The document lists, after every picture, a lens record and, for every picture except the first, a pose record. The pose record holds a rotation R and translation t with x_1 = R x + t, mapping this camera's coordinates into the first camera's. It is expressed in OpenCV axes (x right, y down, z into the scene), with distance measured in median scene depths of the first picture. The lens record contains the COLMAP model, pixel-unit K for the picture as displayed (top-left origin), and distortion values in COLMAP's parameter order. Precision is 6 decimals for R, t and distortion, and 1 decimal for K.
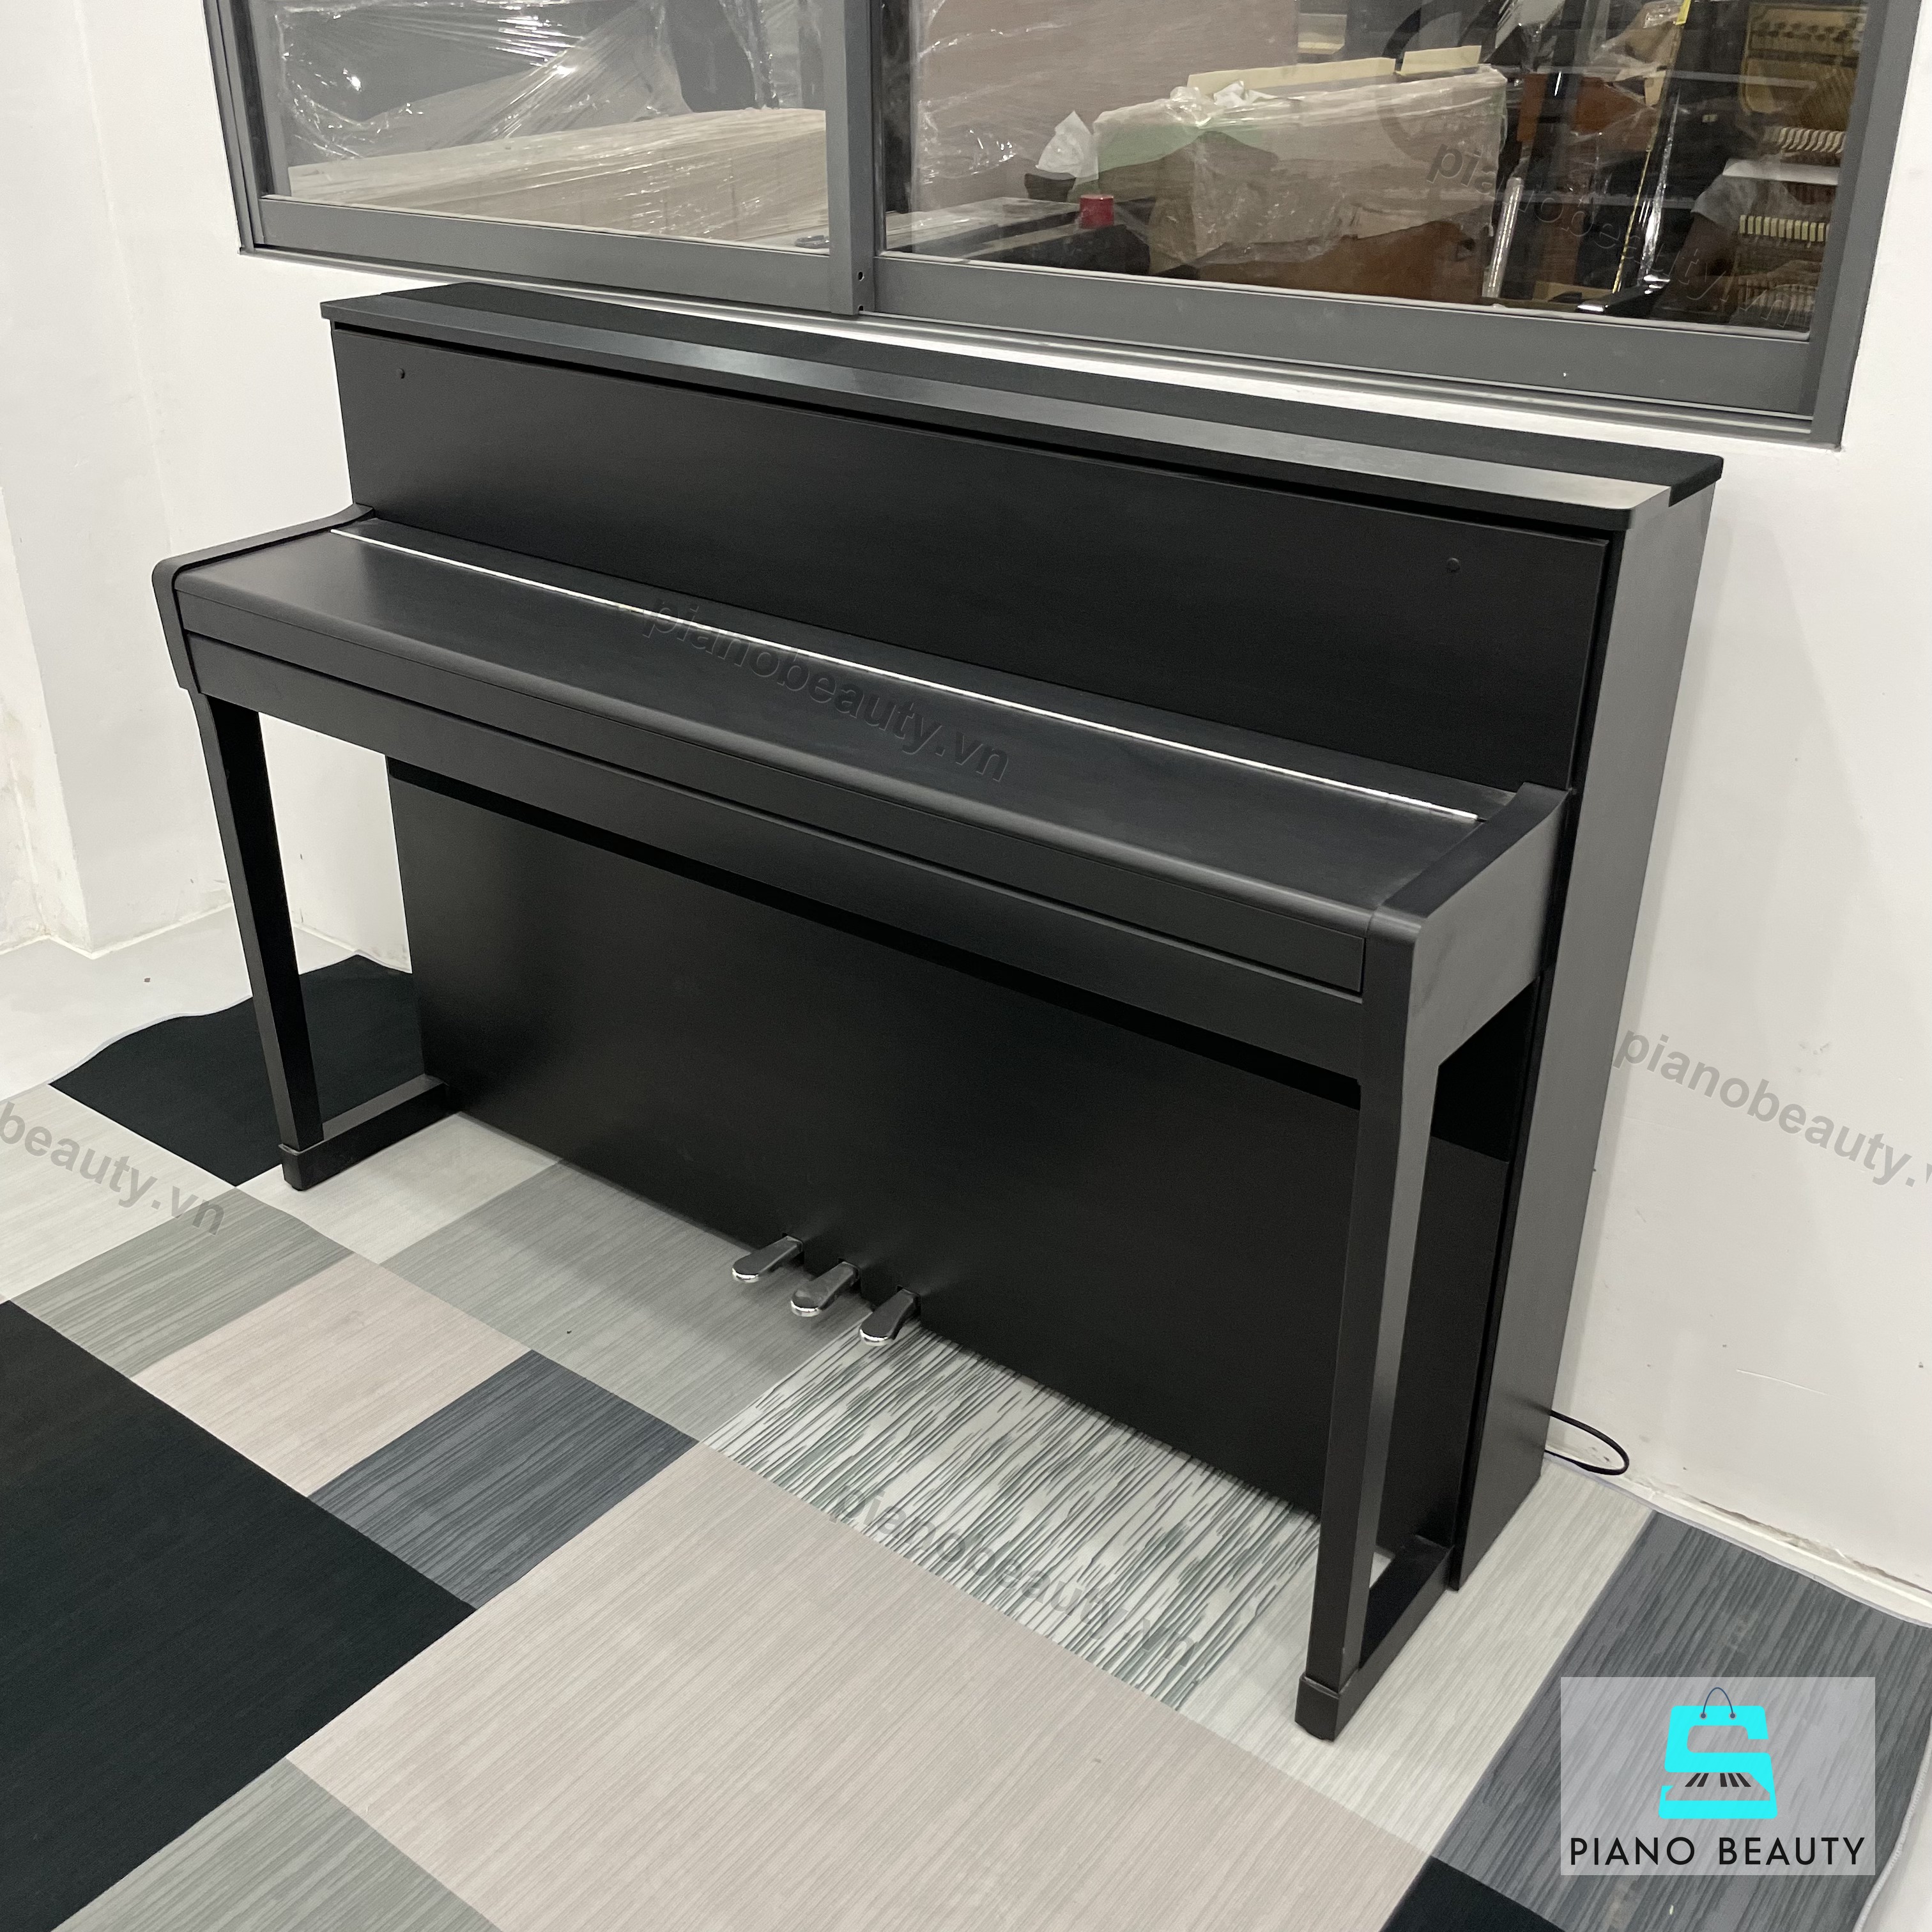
lens RADIAL K [[1977.8, 0, 1010.9], [0, 1977.8, 930.4], [0, 0, 1]] dist [0.027243, 0.000000]
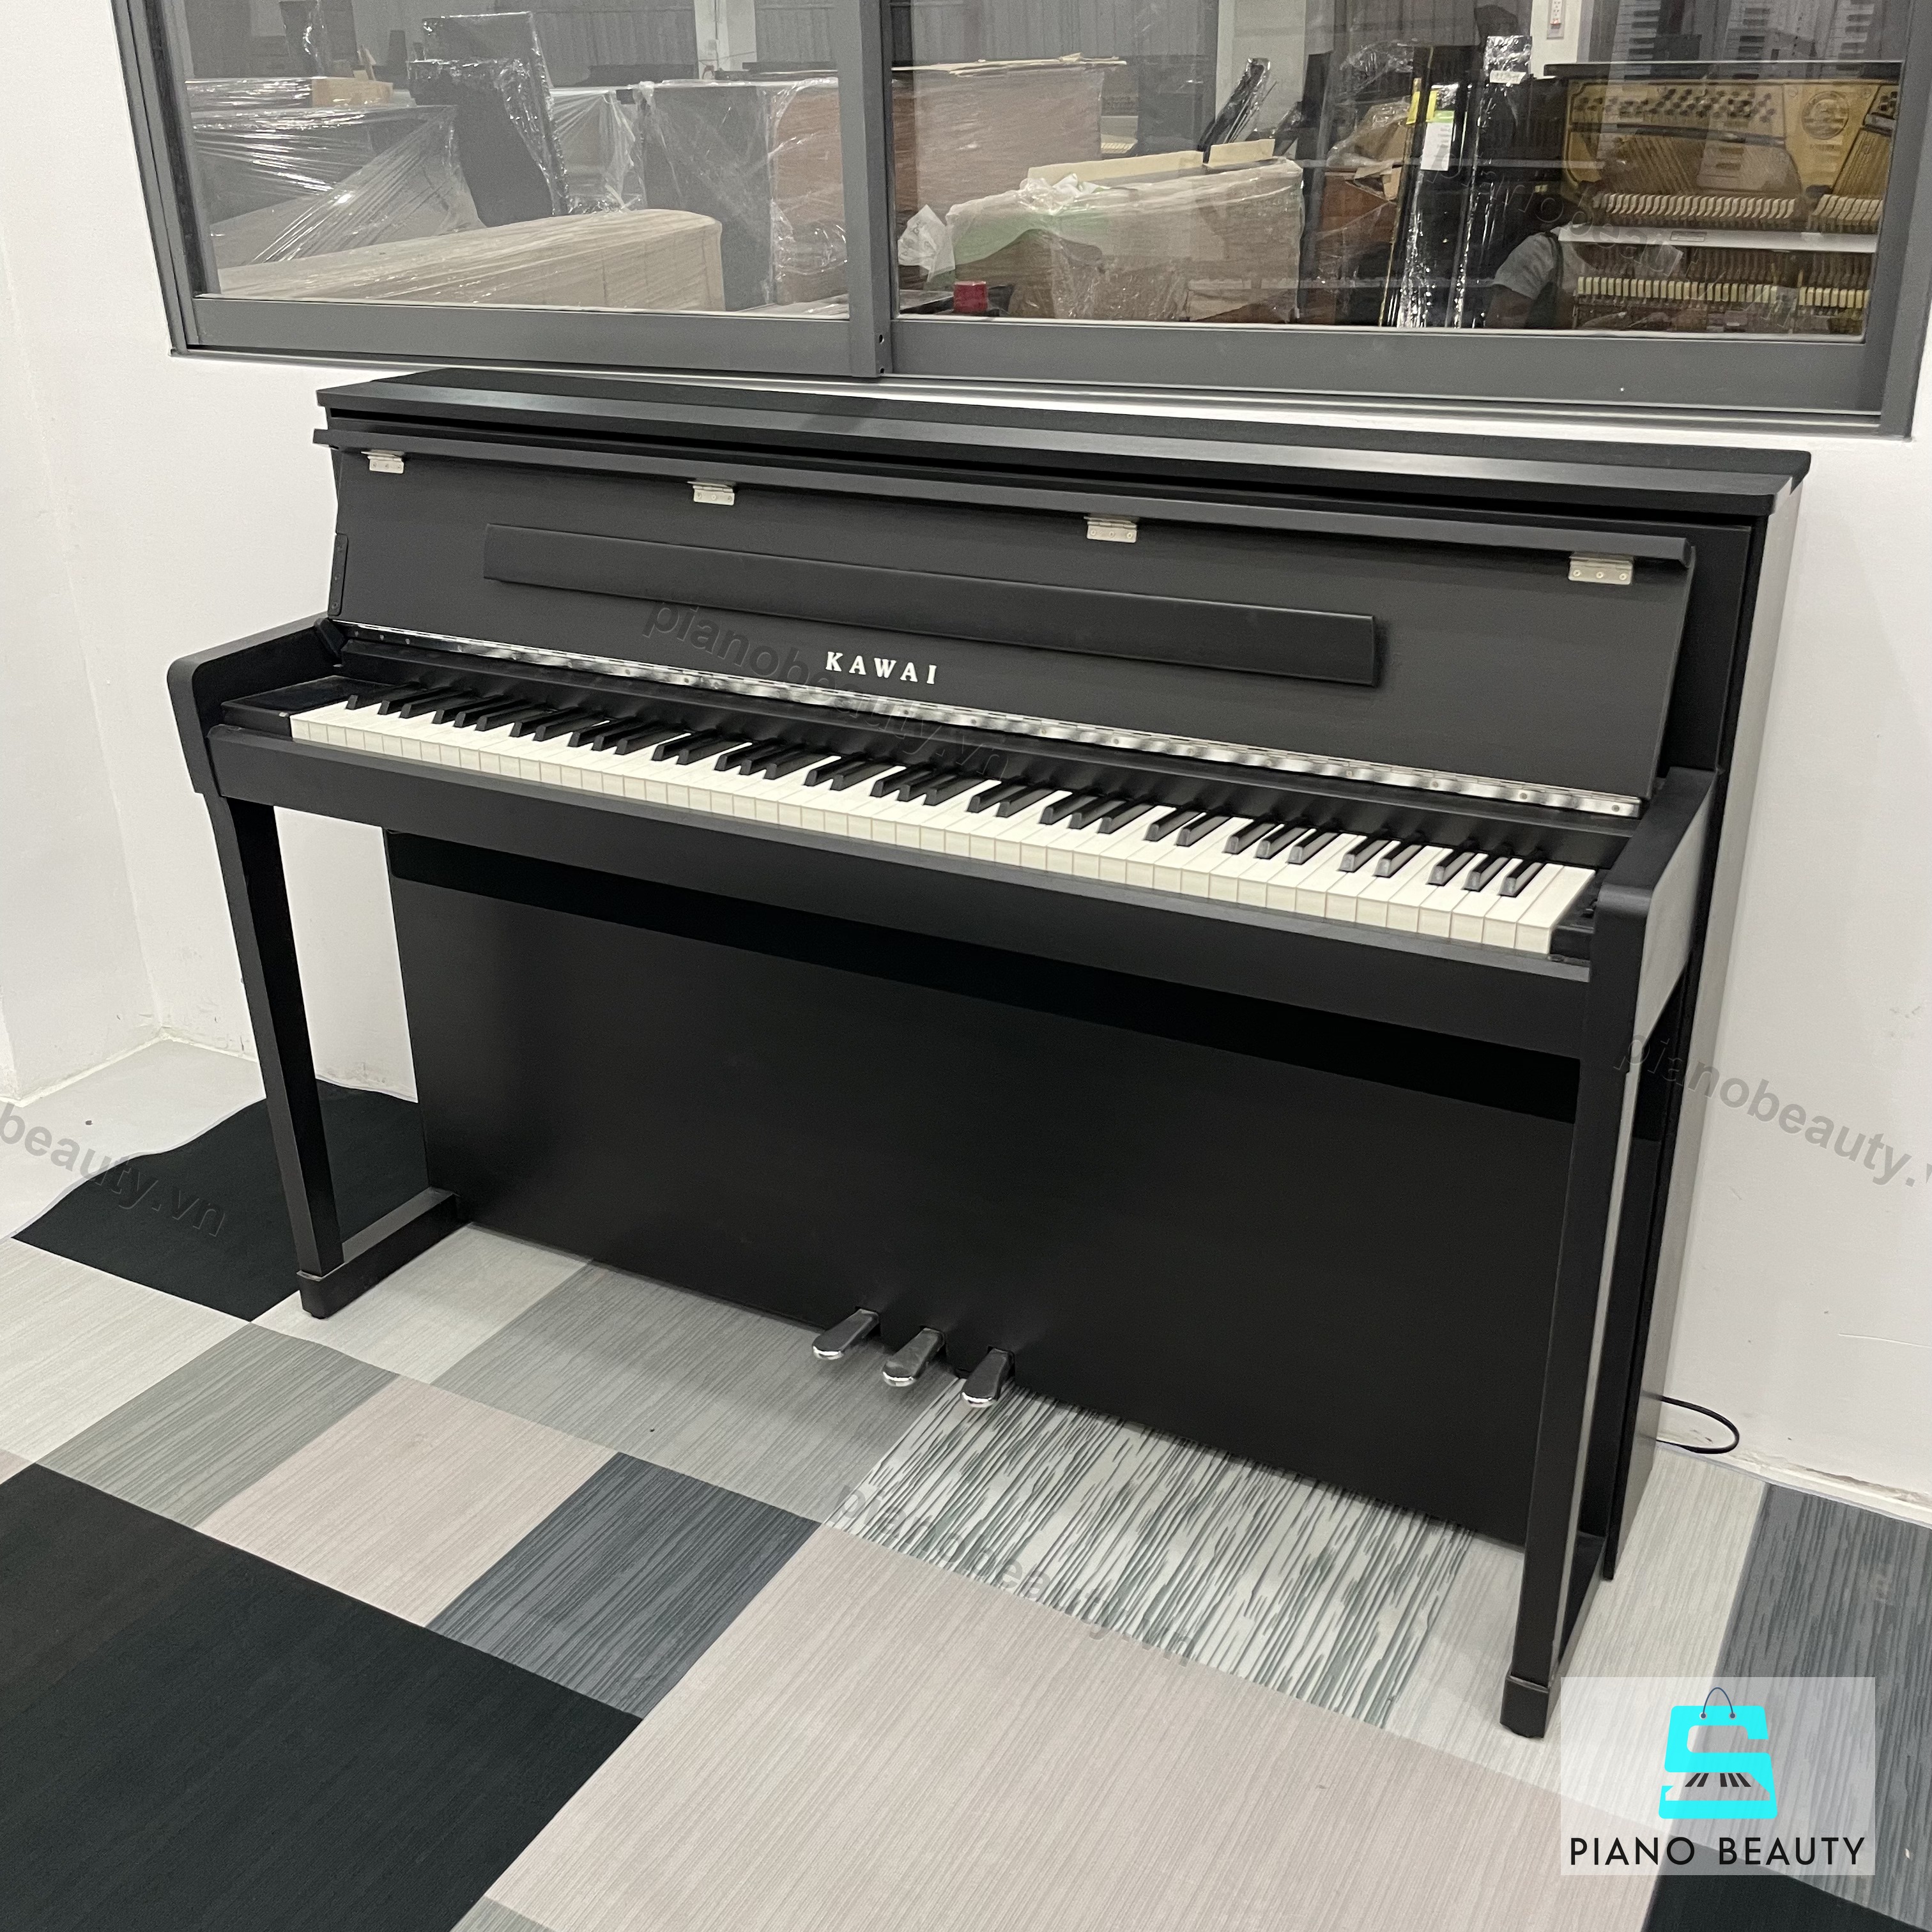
lens RADIAL K [[1977.8, 0, 1003.1], [0, 1977.8, 933.6], [0, 0, 1]] dist [0.027243, 0.000000]
pose [[0.989021, -0.077014, 0.126119, -0.171323], [0.083627, 0.995340, -0.048003, 0.025020], [-0.121835, 0.058023, 0.990853, 0.012620]]
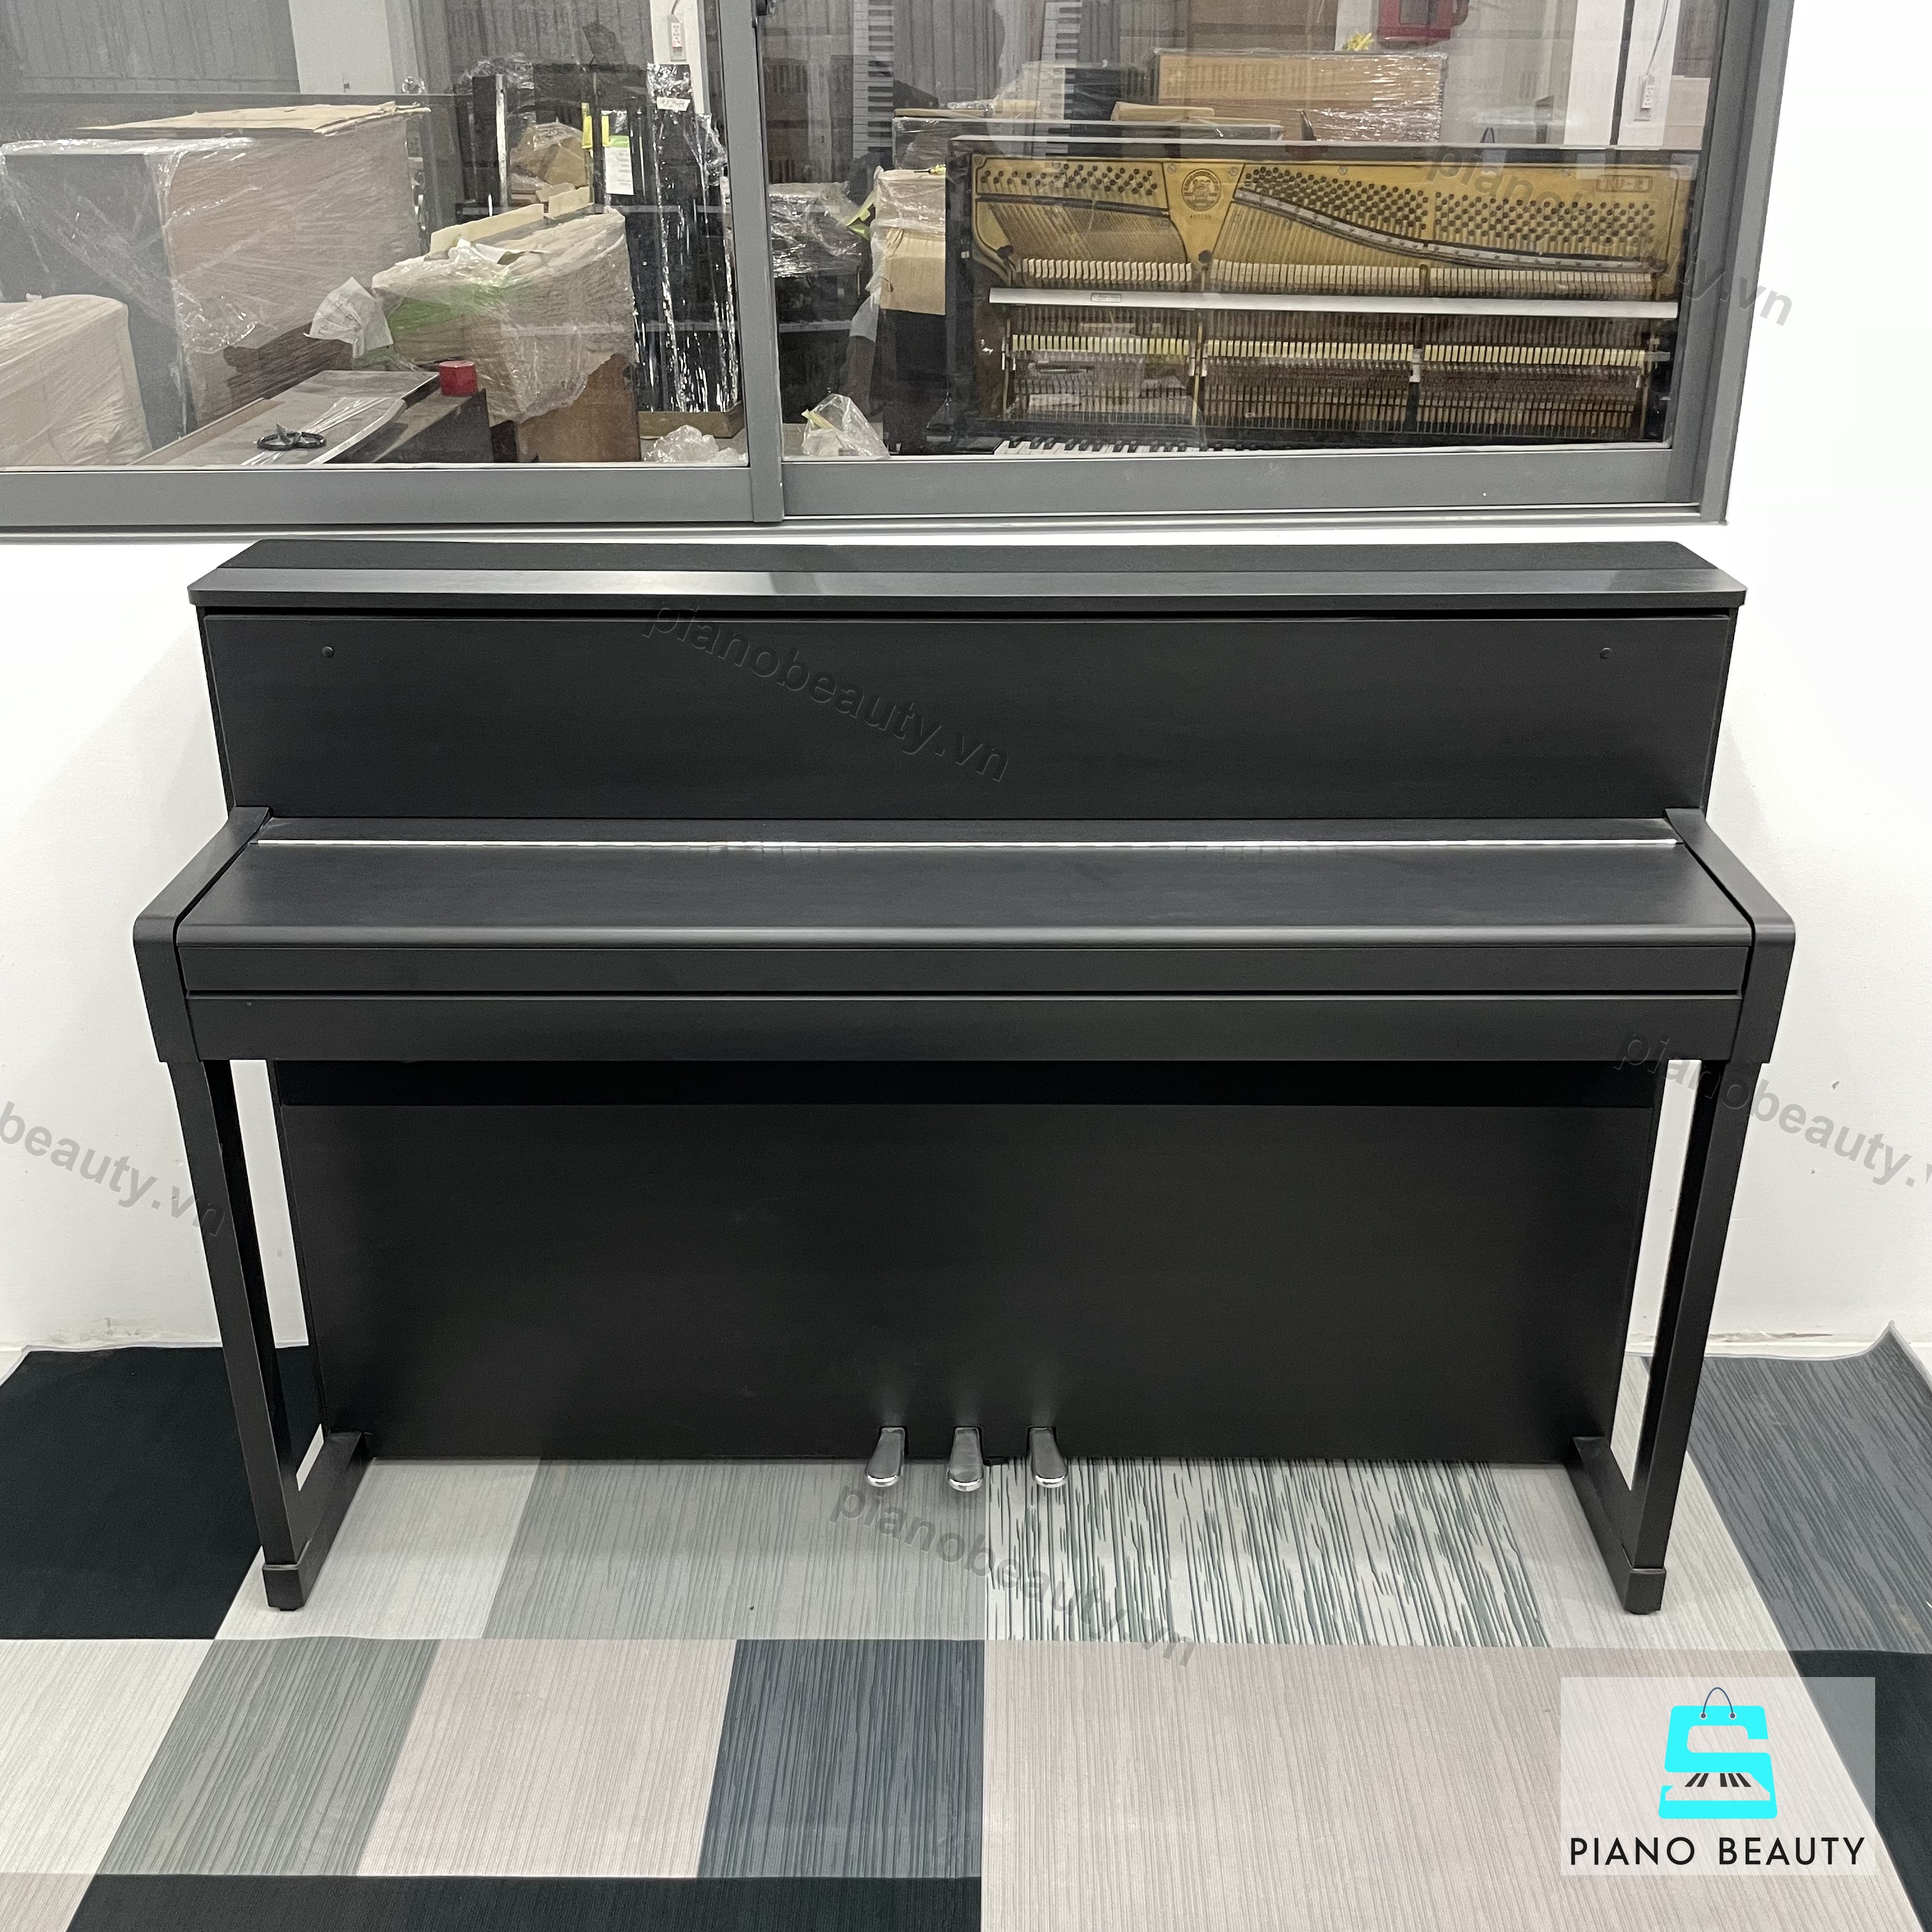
lens RADIAL K [[1977.8, 0, 989.1], [0, 1977.8, 920.0], [0, 0, 1]] dist [0.027243, 0.000000]
pose [[0.809733, -0.239903, 0.535518, -0.608344], [0.263430, 0.964094, 0.033578, -0.124564], [-0.524345, 0.113882, 0.843856, 0.118707]]
